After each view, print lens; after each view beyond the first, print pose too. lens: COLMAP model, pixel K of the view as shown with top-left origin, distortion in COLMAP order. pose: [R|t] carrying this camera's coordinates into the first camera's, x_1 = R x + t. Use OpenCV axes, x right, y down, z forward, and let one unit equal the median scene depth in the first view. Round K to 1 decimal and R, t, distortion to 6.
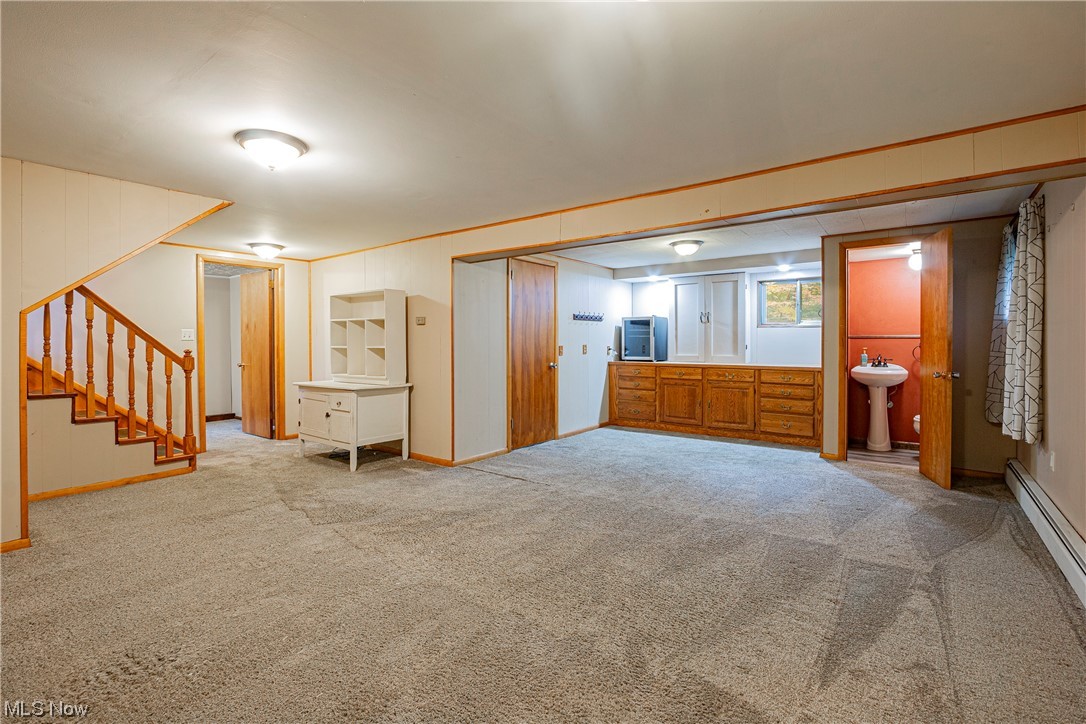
lens RADIAL K [[500.8, 0, 547.8], [0, 500.8, 346.4], [0, 0, 1]] dist [-0.028802, 0.007604]
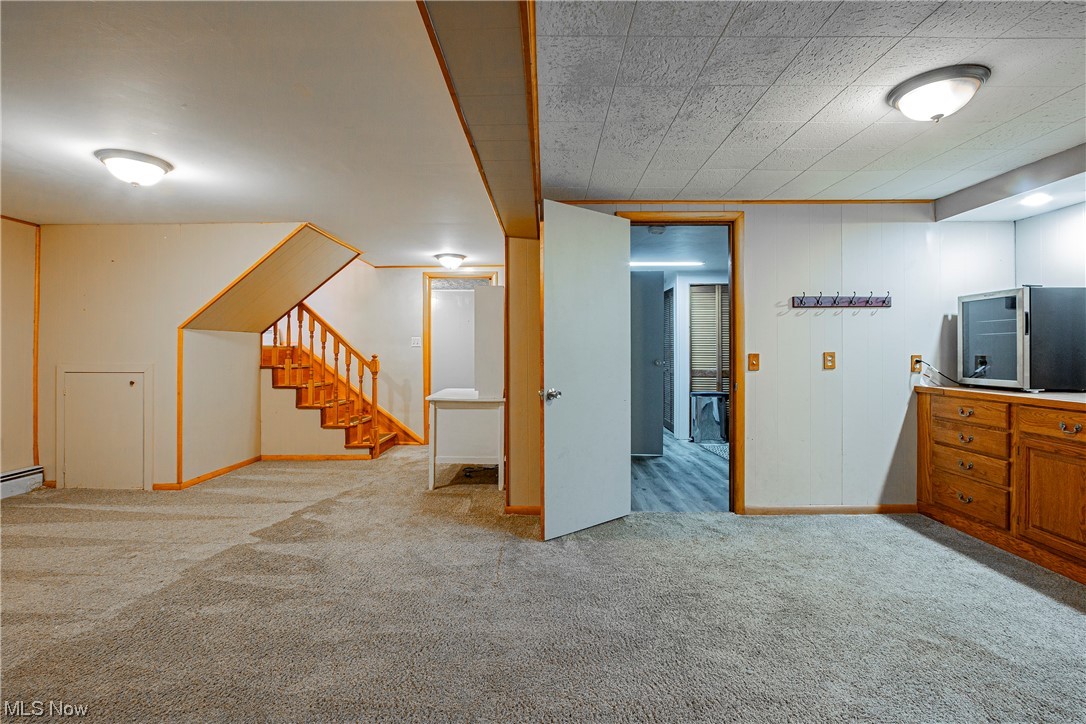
lens RADIAL K [[500.8, 0, 547.8], [0, 500.8, 346.4], [0, 0, 1]] dist [-0.028802, 0.007604]
pose [[0.587391, -0.006569, -0.809276, 0.327274], [-0.006516, 0.999896, -0.012846, -0.000696], [0.809277, 0.012819, 0.587288, 0.437026]]
